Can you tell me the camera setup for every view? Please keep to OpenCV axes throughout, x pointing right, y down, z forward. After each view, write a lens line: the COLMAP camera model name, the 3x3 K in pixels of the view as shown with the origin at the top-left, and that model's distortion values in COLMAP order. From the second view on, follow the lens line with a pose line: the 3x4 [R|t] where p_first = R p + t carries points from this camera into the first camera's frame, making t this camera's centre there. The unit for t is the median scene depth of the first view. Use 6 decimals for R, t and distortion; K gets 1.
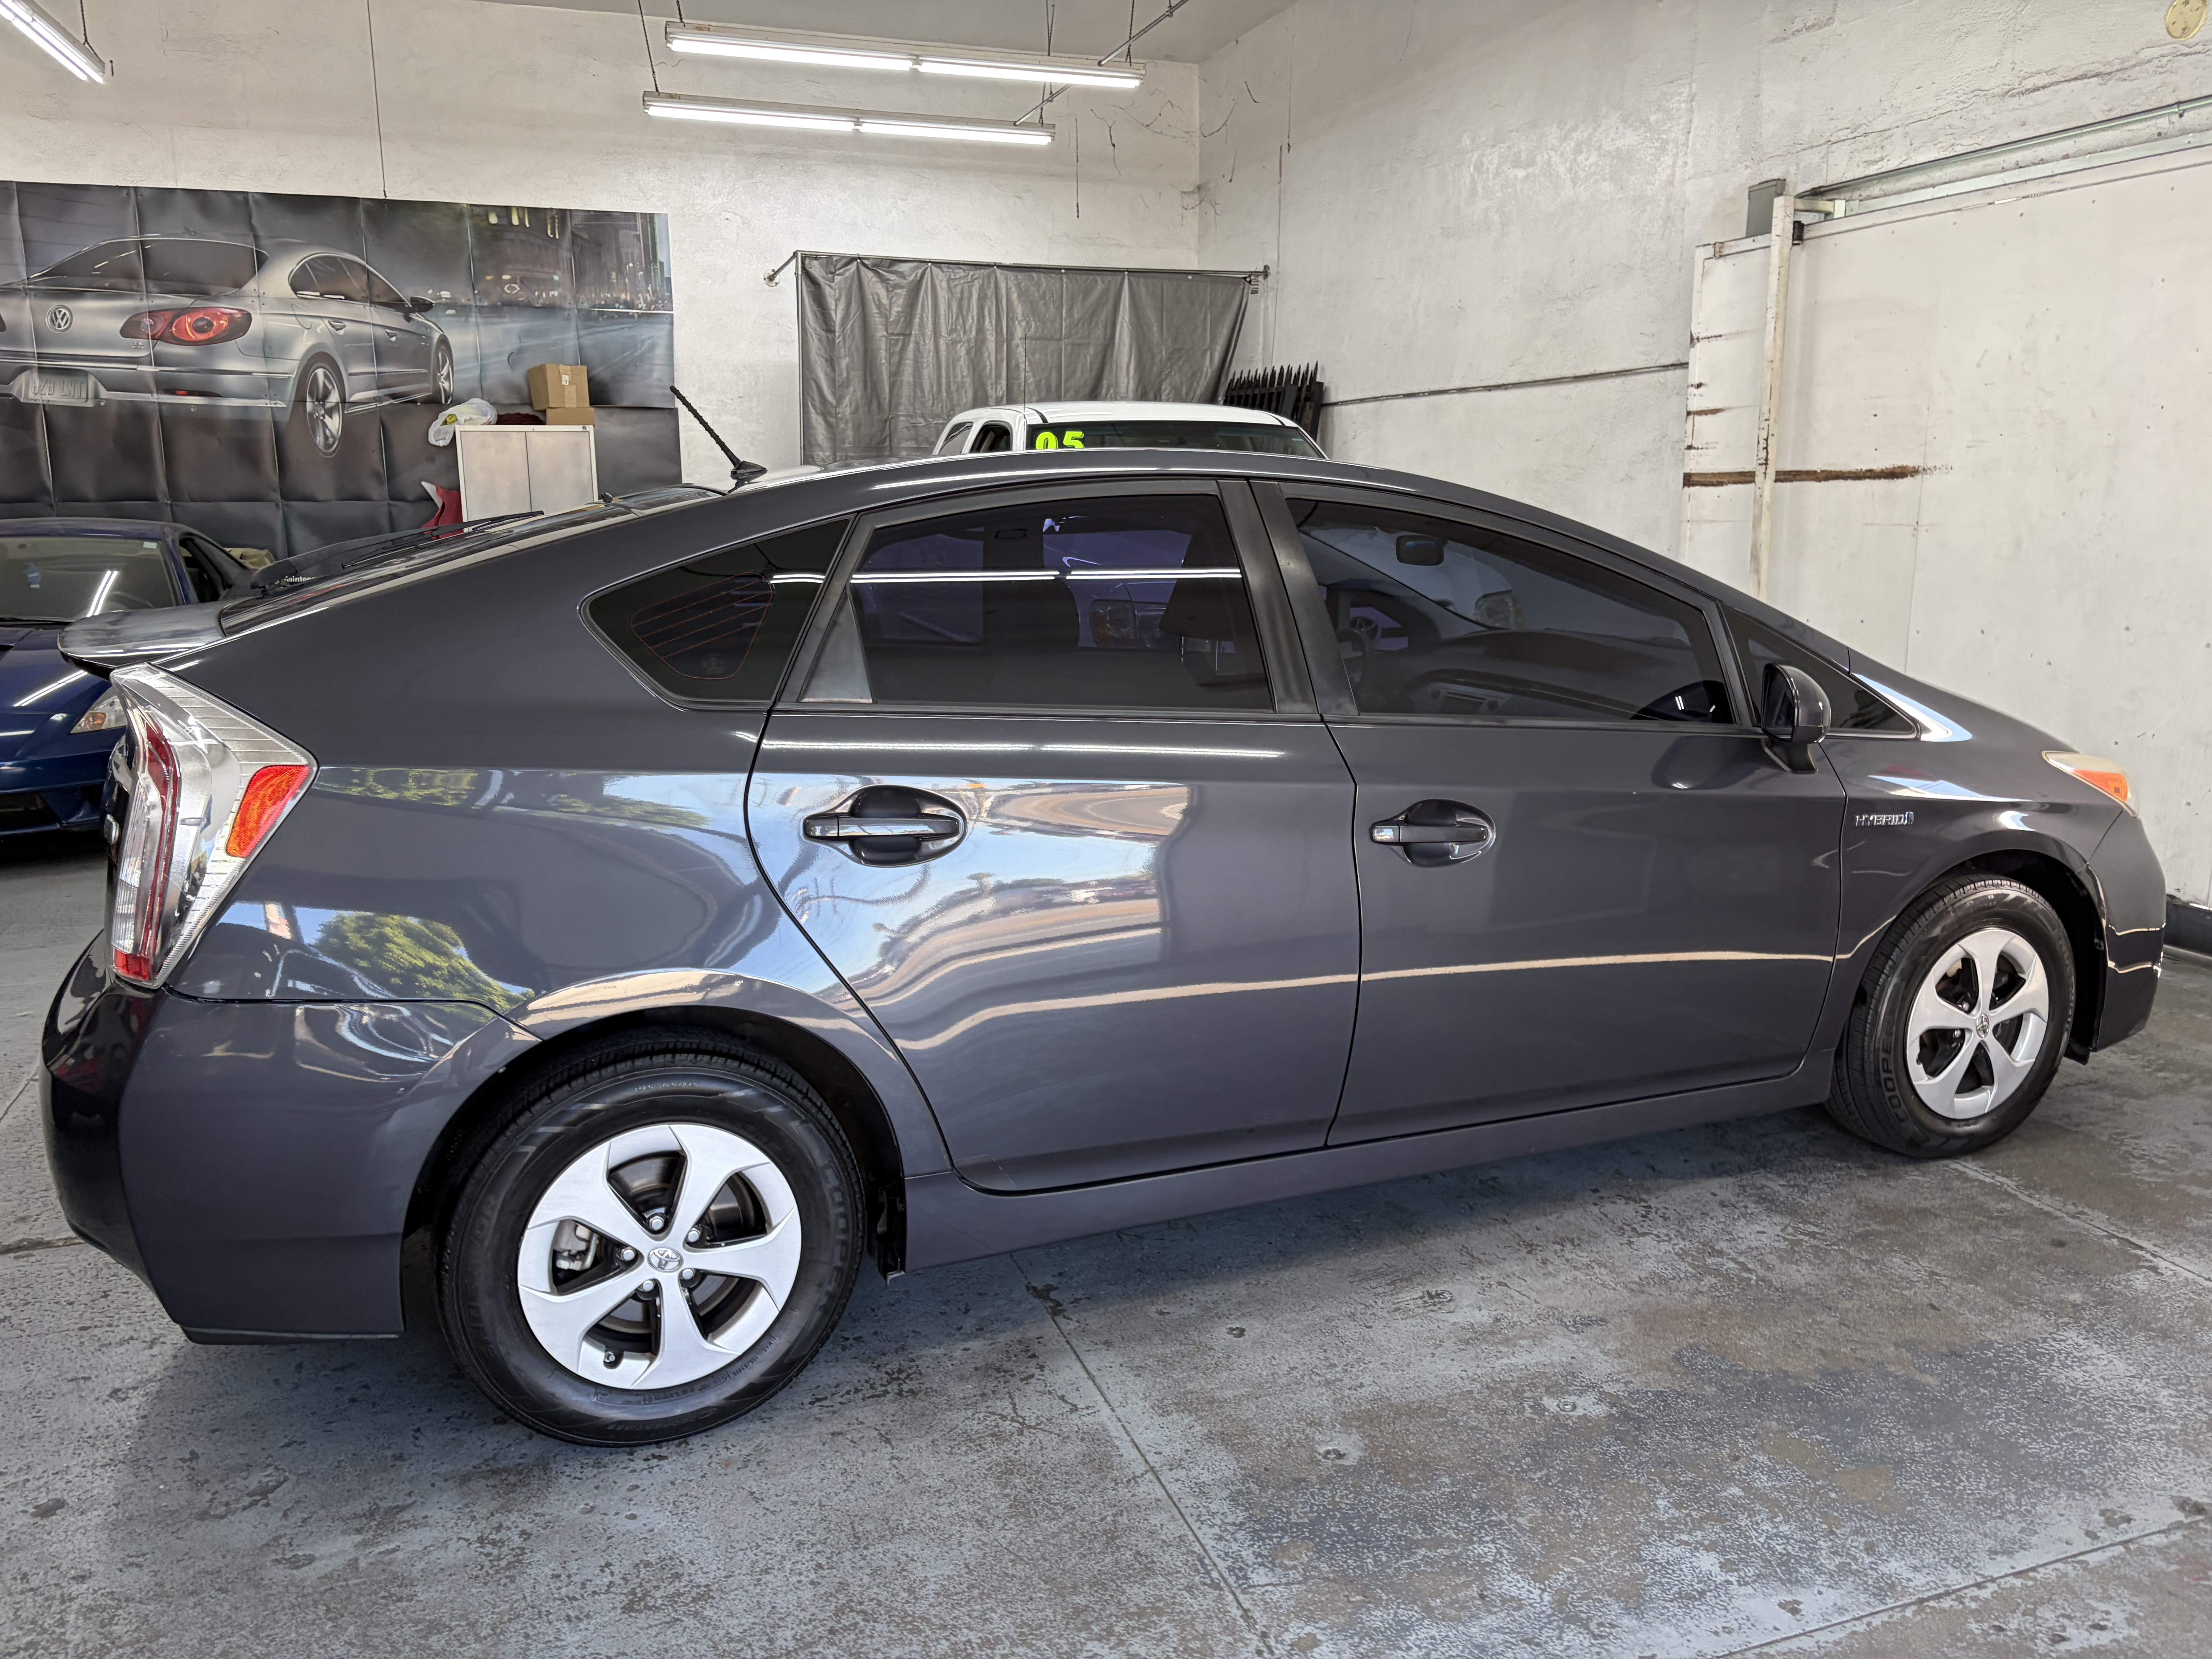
lens RADIAL K [[1680.7, 0, 1109.7], [0, 1680.7, 800.3], [0, 0, 1]] dist [0.042355, -0.038250]
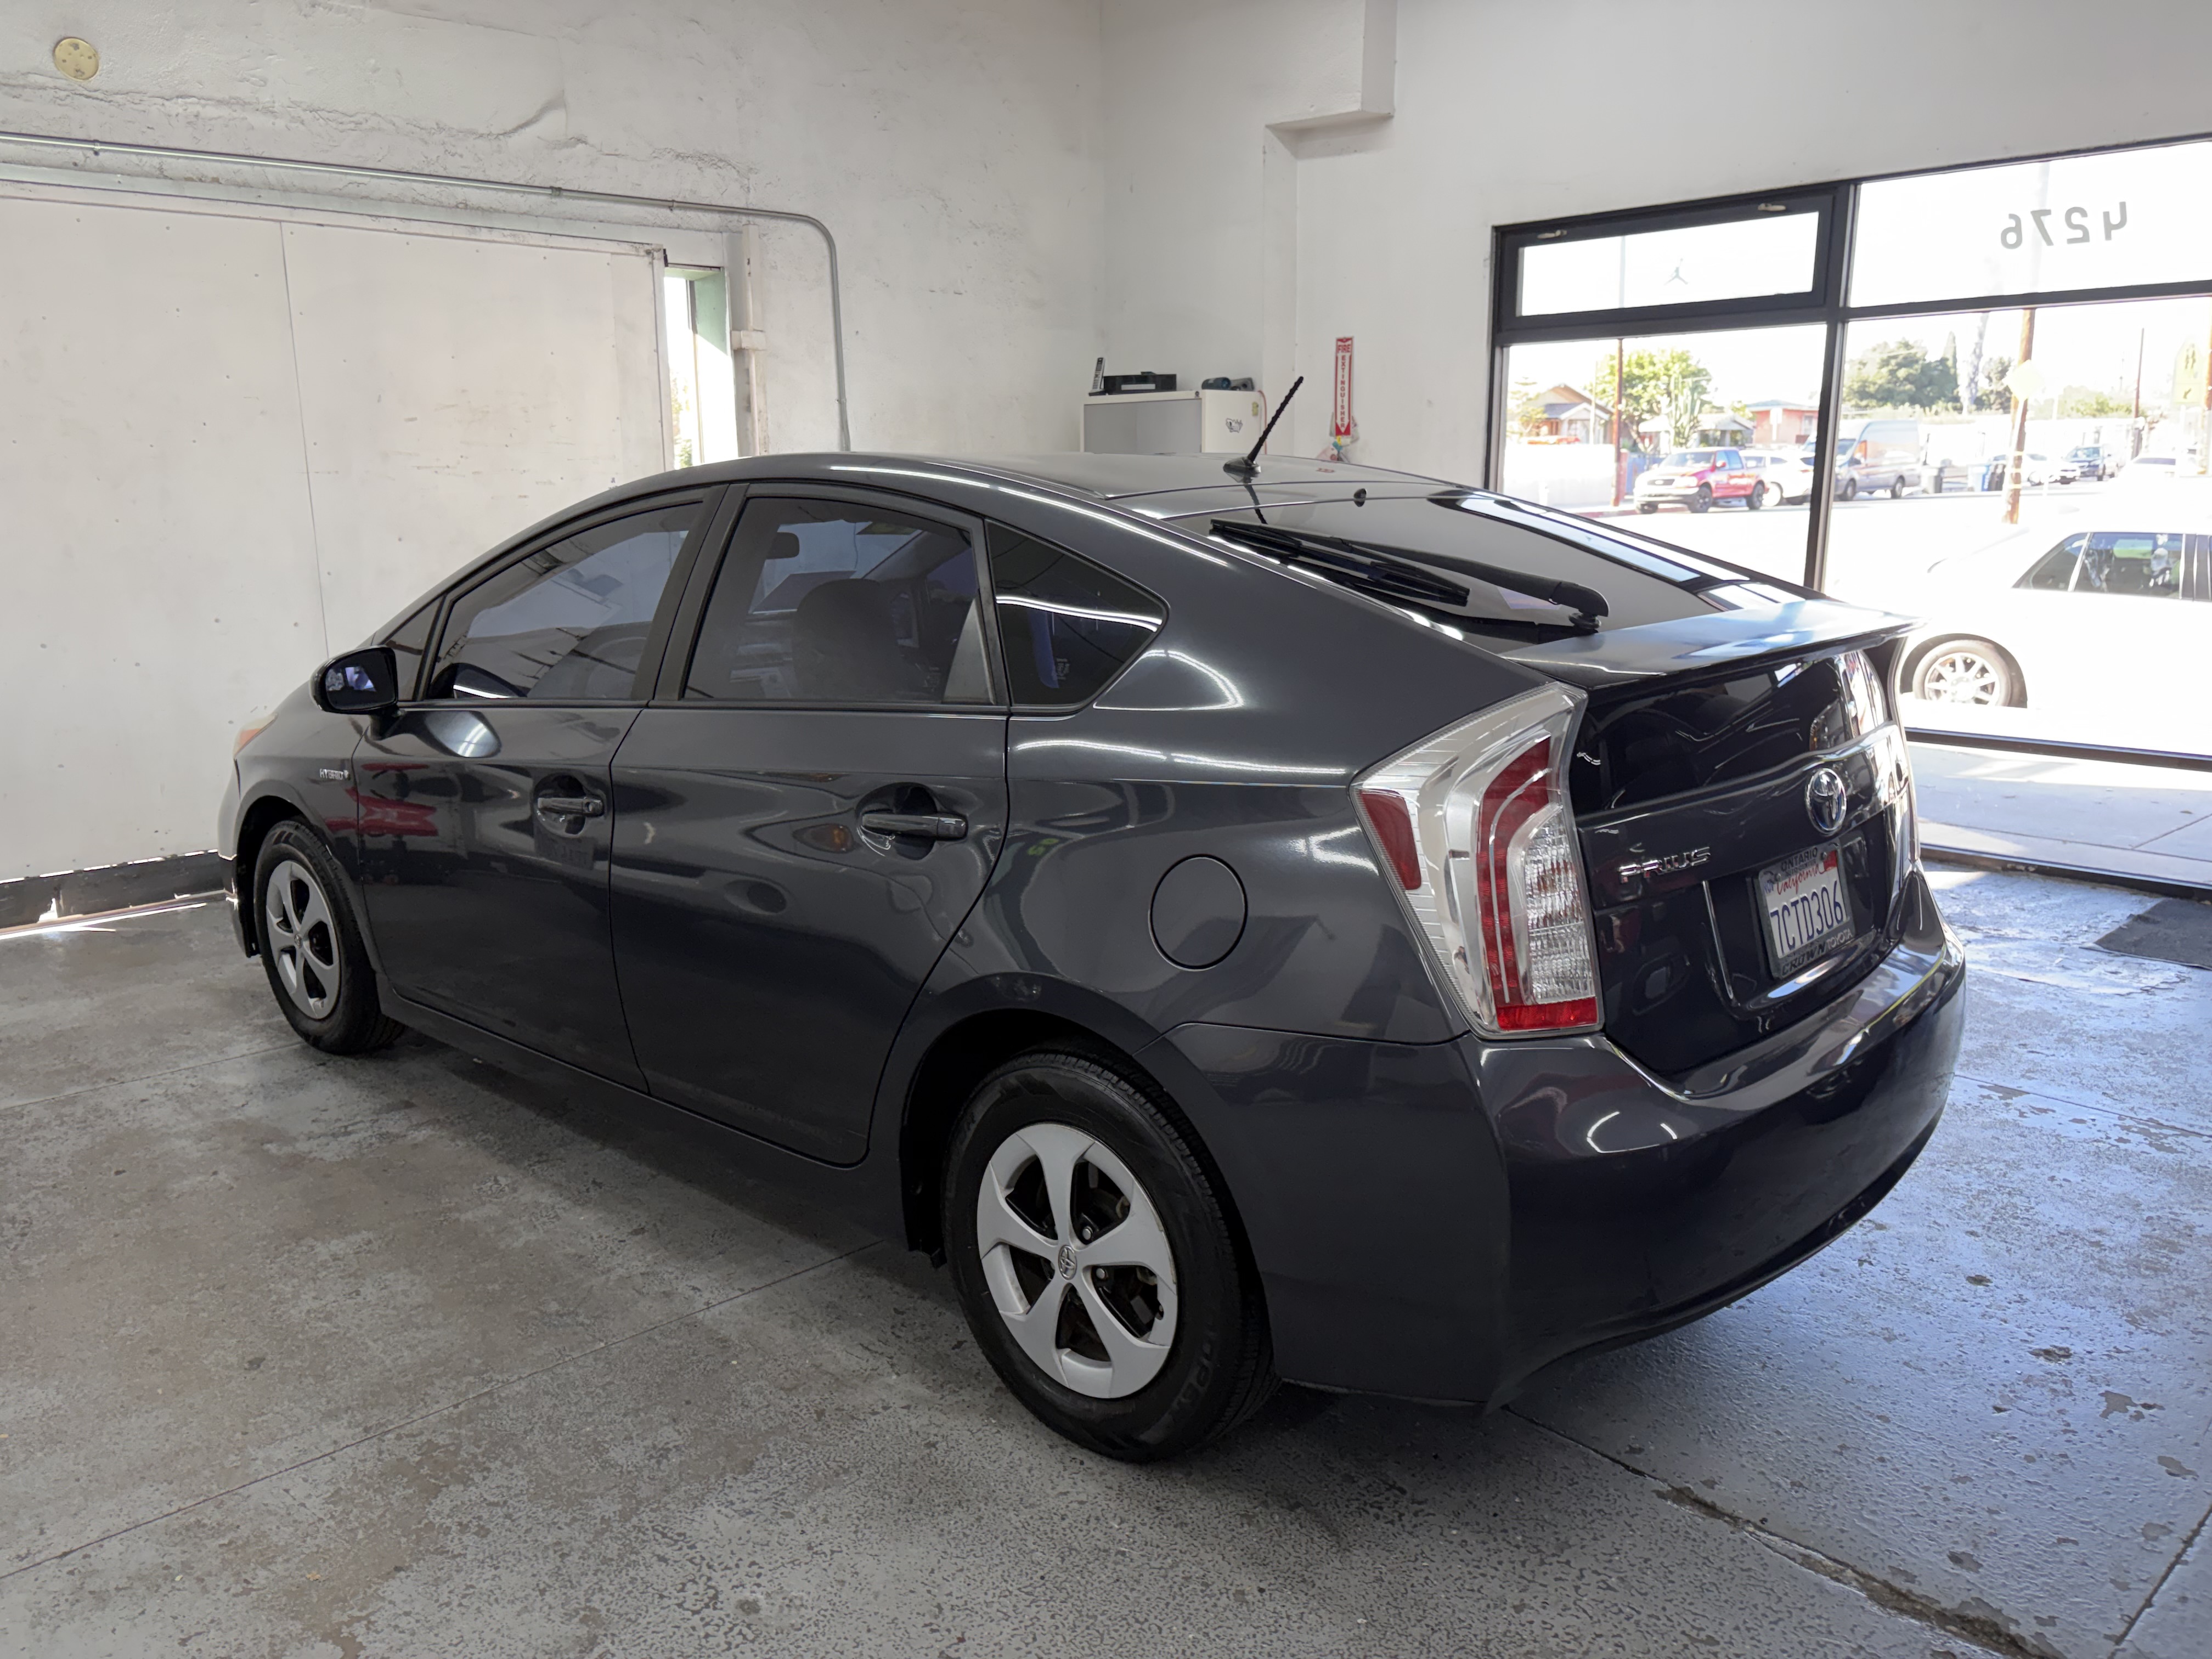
lens RADIAL K [[1680.7, 0, 1085.3], [0, 1680.7, 830.8], [0, 0, 1]] dist [0.042355, -0.038250]
pose [[-0.400866, -0.178583, 0.898563, -0.601152], [0.179664, 0.946447, 0.268251, -0.150283], [-0.898347, 0.268972, -0.347314, 0.817728]]
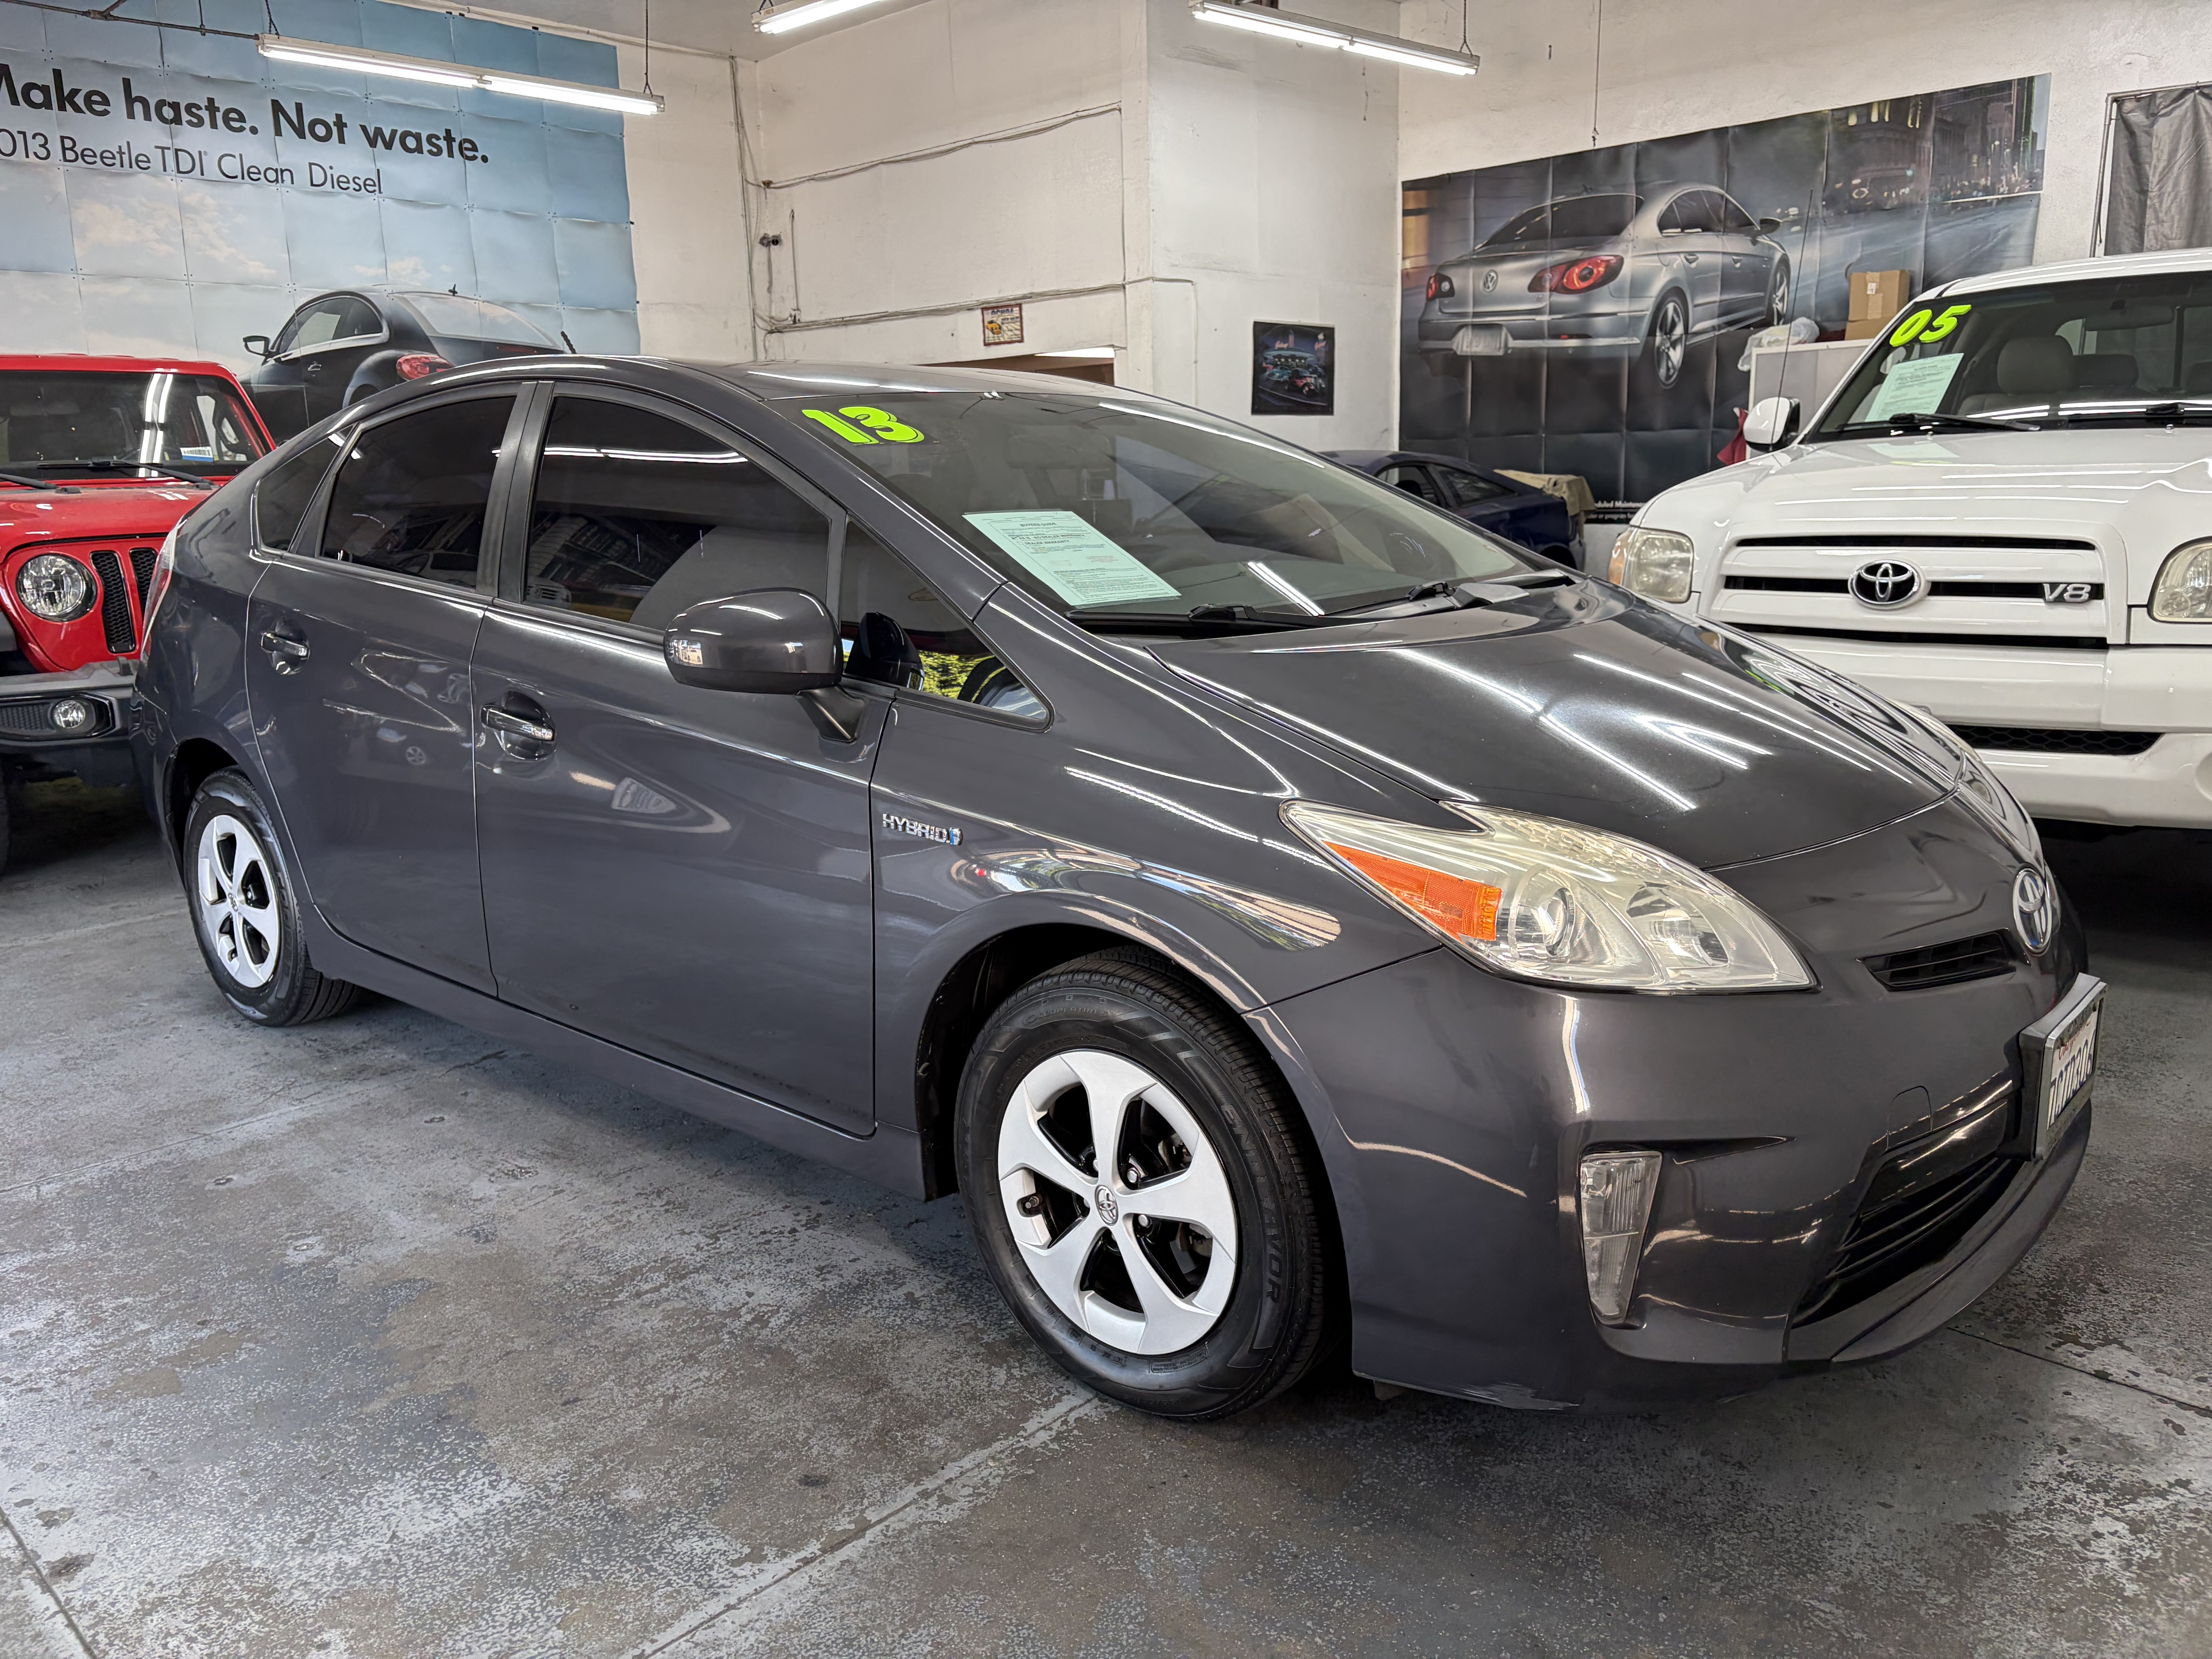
lens RADIAL K [[1680.7, 0, 1112.1], [0, 1680.7, 800.6], [0, 0, 1]] dist [0.042355, -0.038250]
pose [[0.438406, 0.171508, -0.882261, 0.639094], [-0.140600, 0.982626, 0.121152, -0.055431], [0.887711, 0.070932, 0.454903, 0.433977]]
